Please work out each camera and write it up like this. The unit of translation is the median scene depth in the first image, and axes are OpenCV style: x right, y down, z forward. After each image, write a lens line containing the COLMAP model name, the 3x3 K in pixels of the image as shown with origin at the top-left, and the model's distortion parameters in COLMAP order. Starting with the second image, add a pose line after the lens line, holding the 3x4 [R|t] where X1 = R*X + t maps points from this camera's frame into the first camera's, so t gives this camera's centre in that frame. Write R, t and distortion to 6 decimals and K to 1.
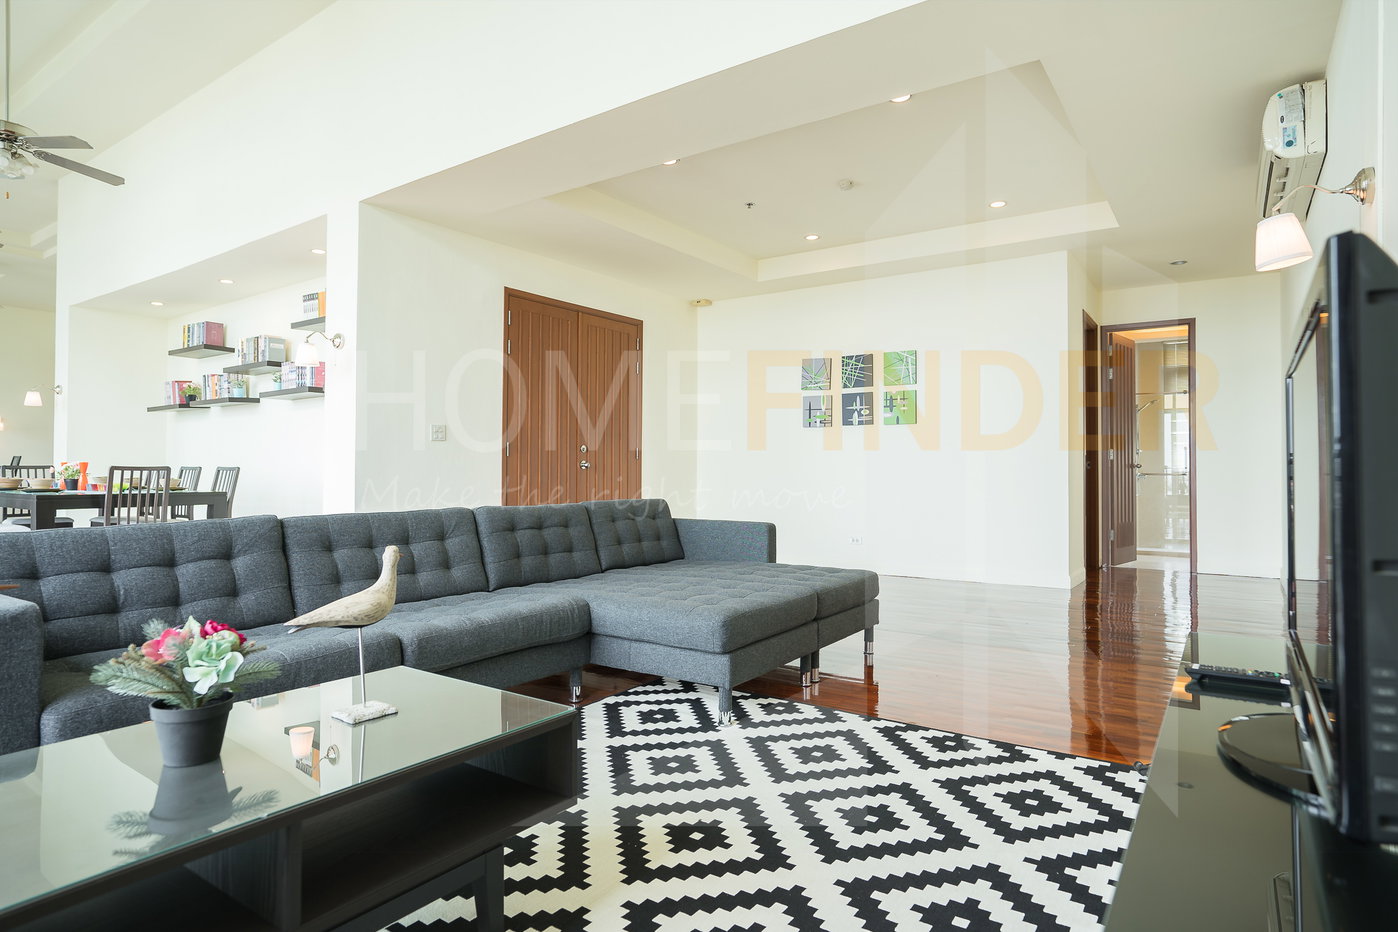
lens RADIAL K [[773.3, 0, 701.8], [0, 773.3, 464.7], [0, 0, 1]] dist [-0.021484, 0.011696]
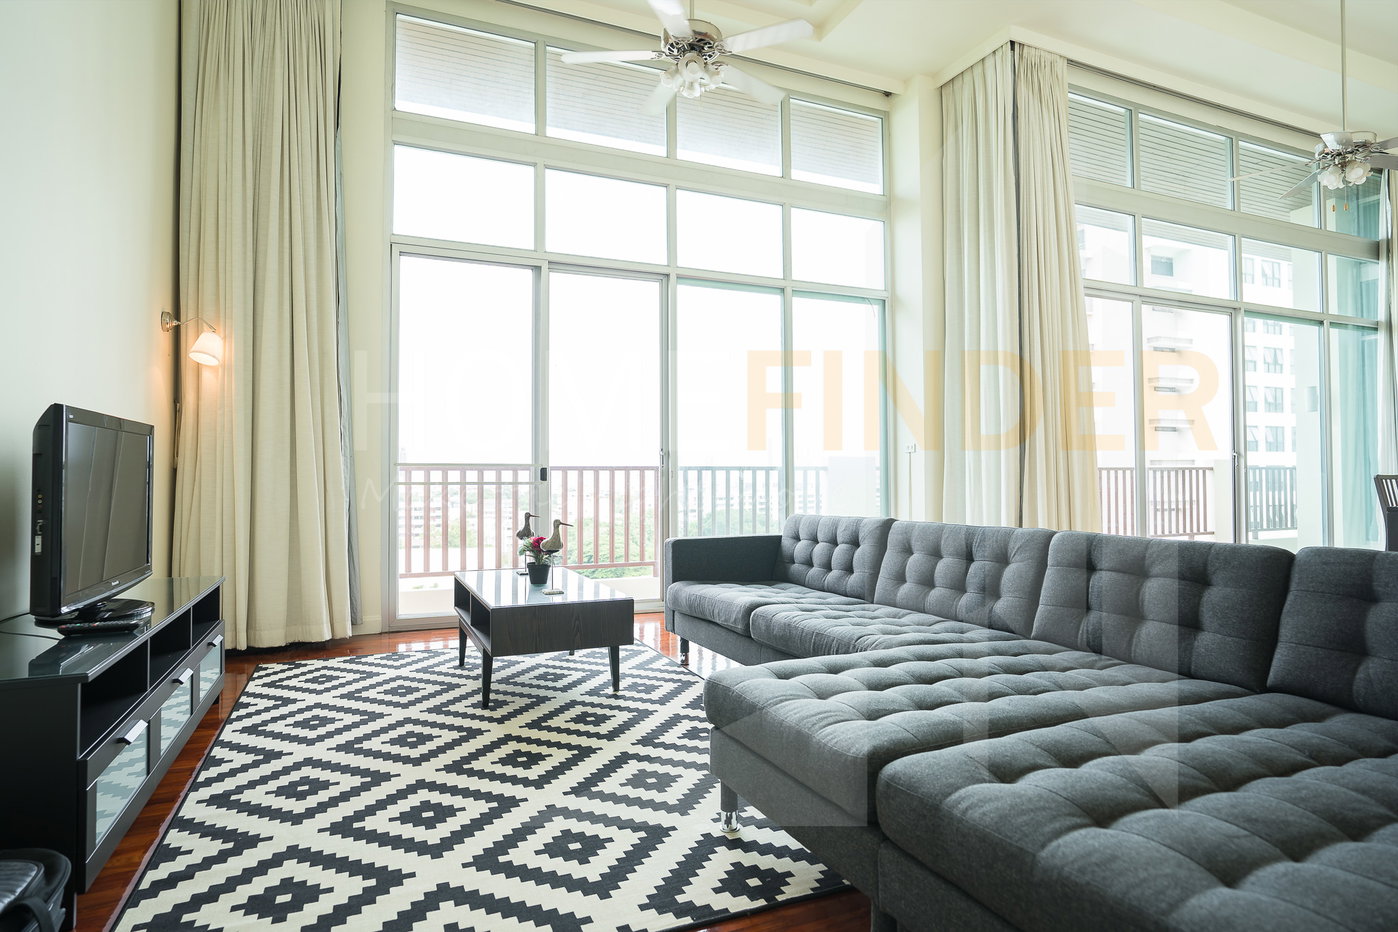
lens RADIAL K [[773.3, 0, 702.3], [0, 773.3, 468.9], [0, 0, 1]] dist [-0.021484, 0.011696]
pose [[-0.534912, -0.036895, -0.844102, 0.766657], [0.004643, 0.998903, -0.046604, 0.031693], [0.844895, -0.028849, -0.534154, 1.566130]]
